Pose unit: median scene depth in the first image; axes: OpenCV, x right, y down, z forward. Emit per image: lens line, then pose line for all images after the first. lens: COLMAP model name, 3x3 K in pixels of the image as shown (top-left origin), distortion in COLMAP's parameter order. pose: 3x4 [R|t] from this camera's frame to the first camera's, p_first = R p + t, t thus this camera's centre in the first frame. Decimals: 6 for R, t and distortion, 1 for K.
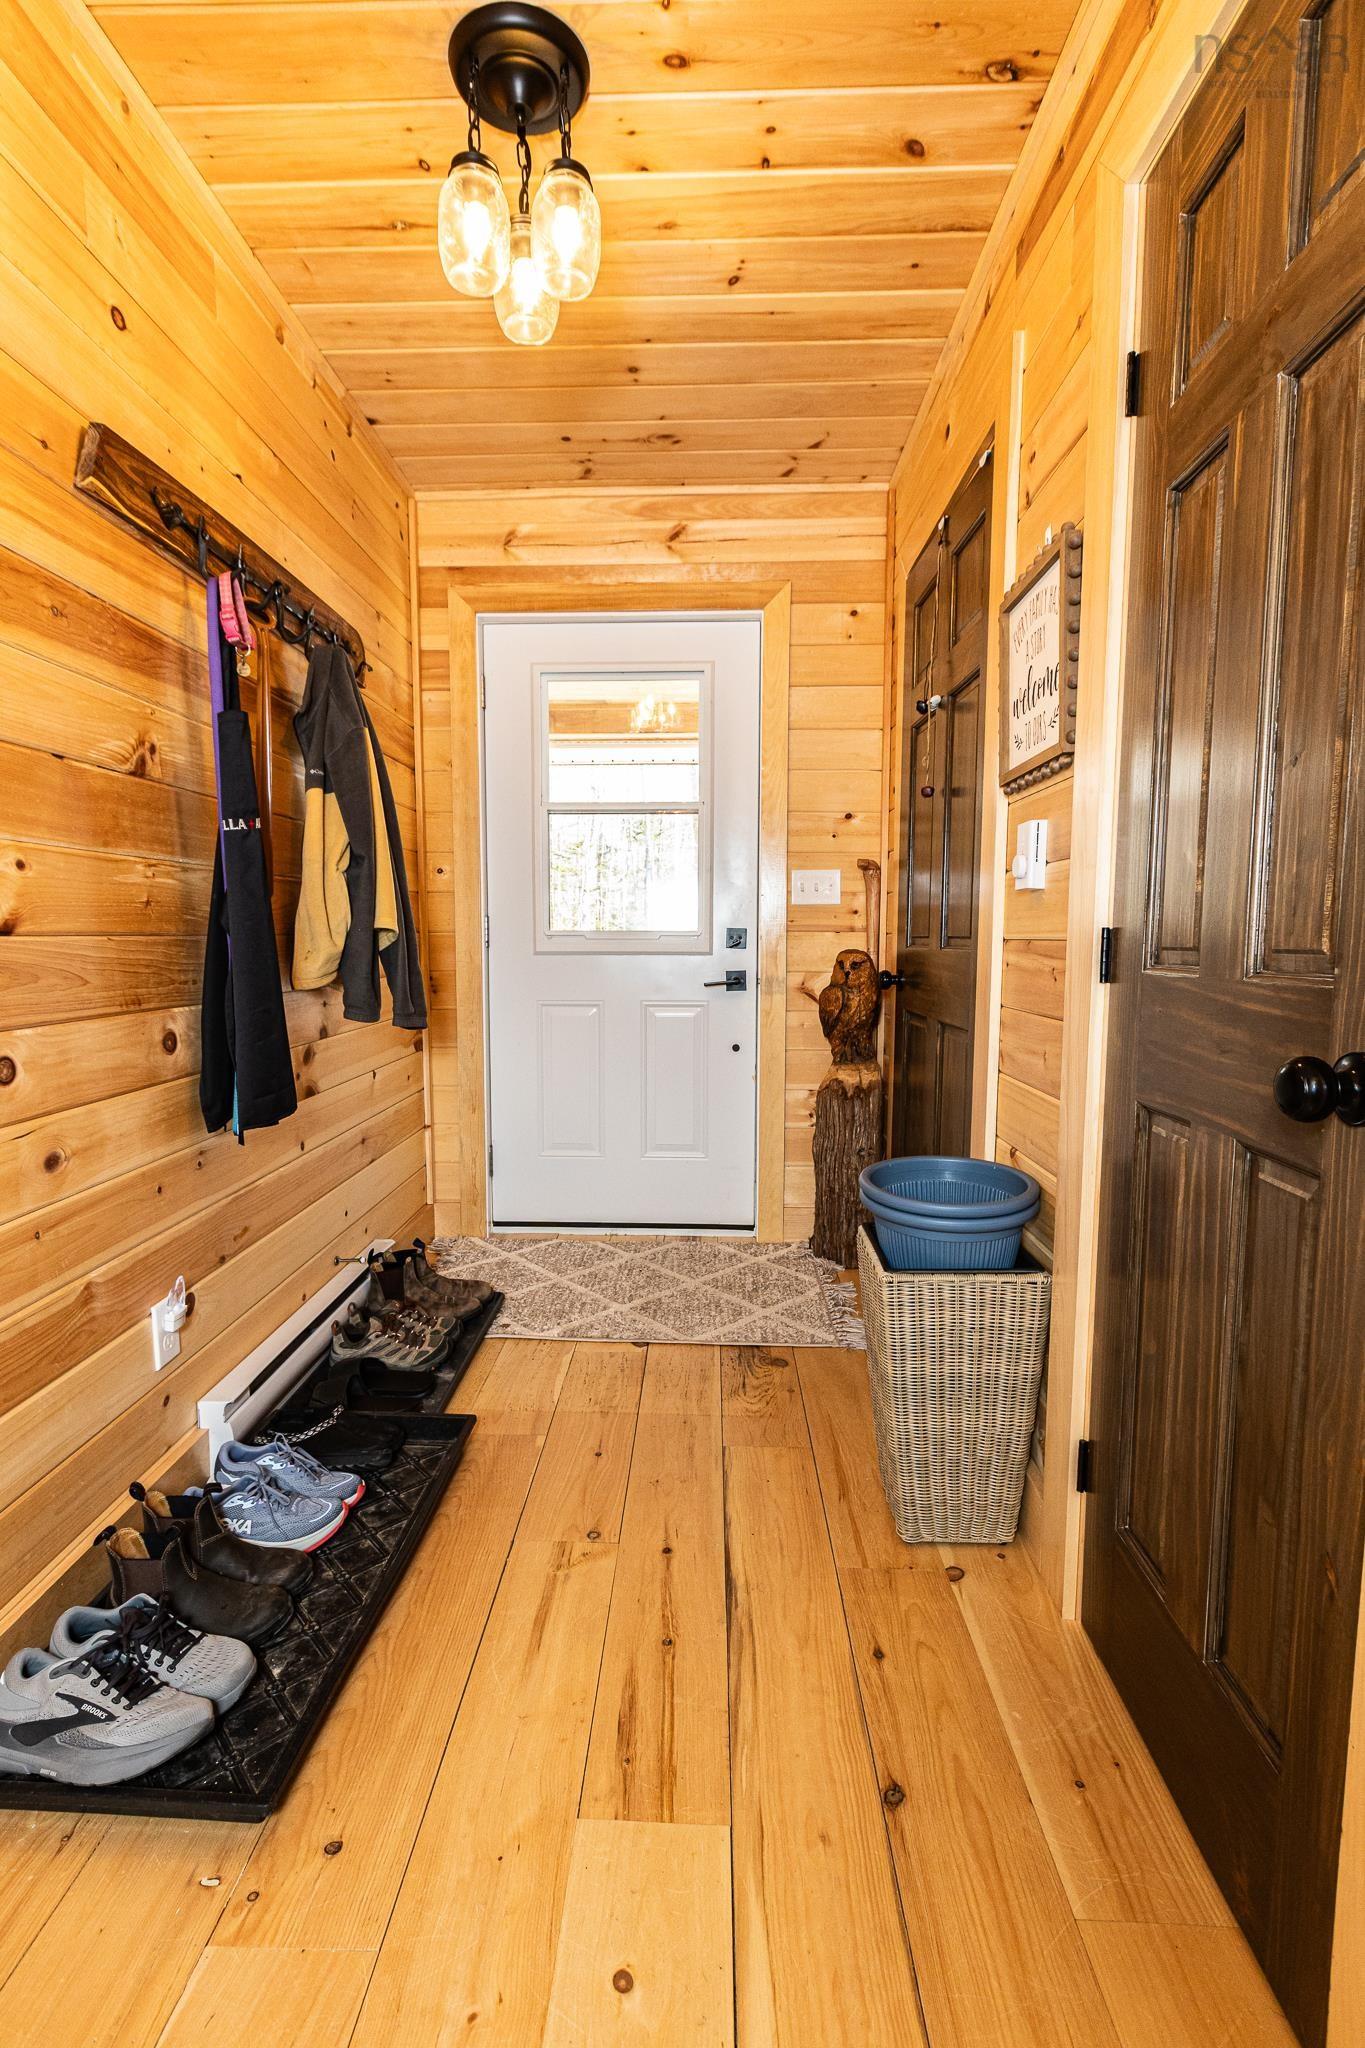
lens RADIAL K [[944.3, 0, 683.5], [0, 944.3, 1031.1], [0, 0, 1]] dist [0.002453, -0.000770]
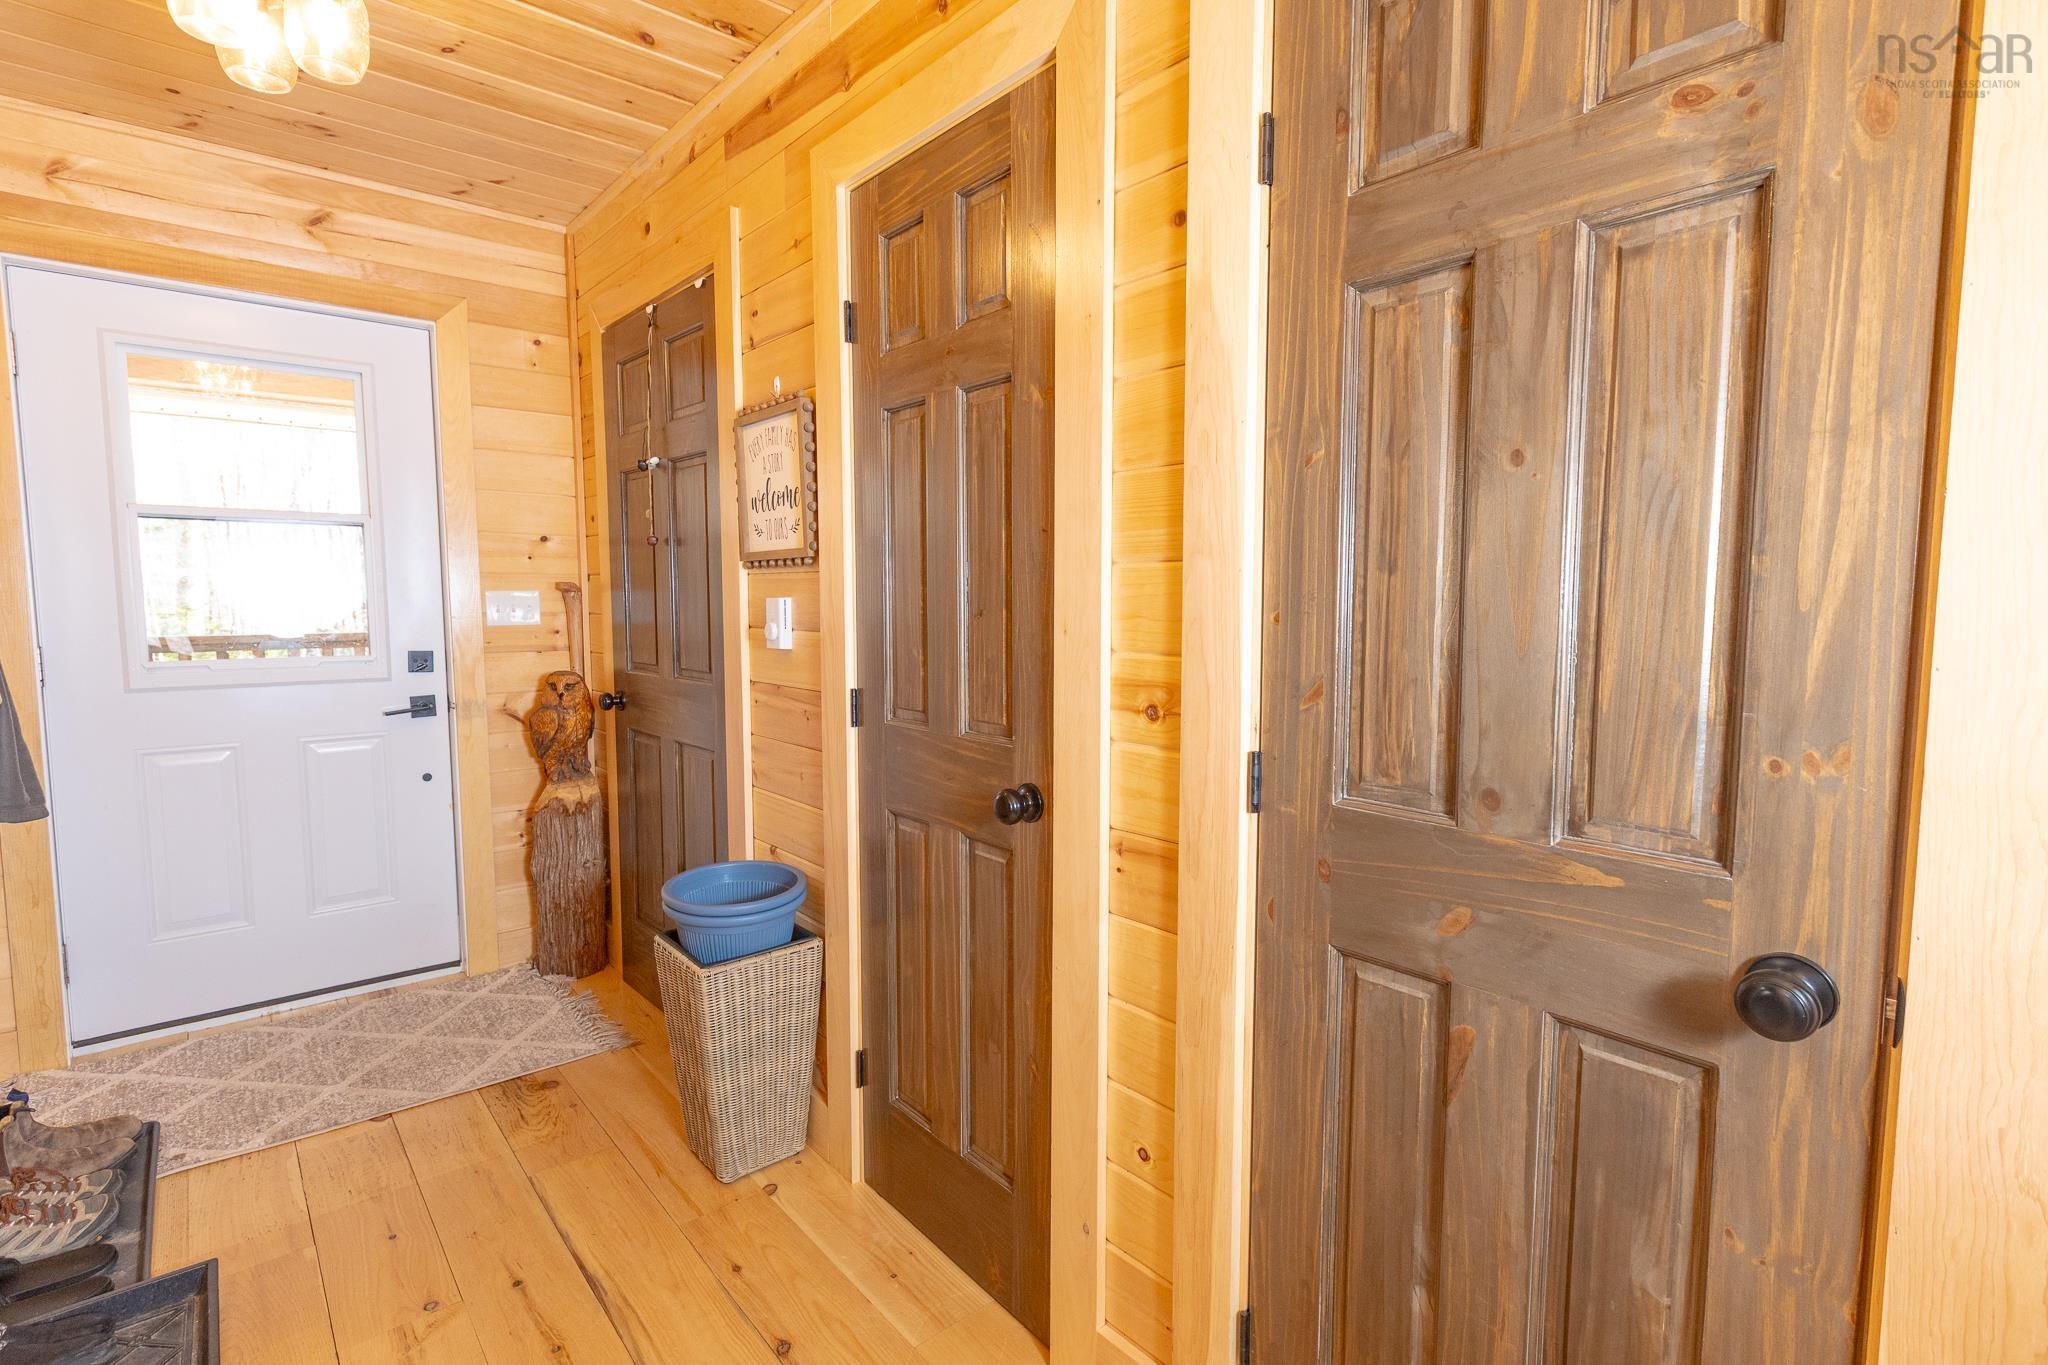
lens RADIAL K [[944.3, 0, 1019.0], [0, 944.3, 679.1], [0, 0, 1]] dist [0.002453, -0.000770]
pose [[0.739649, -0.055676, 0.670686, -0.178784], [0.066137, 0.997762, 0.009890, -0.066608], [-0.669735, 0.037042, 0.741675, -0.126184]]
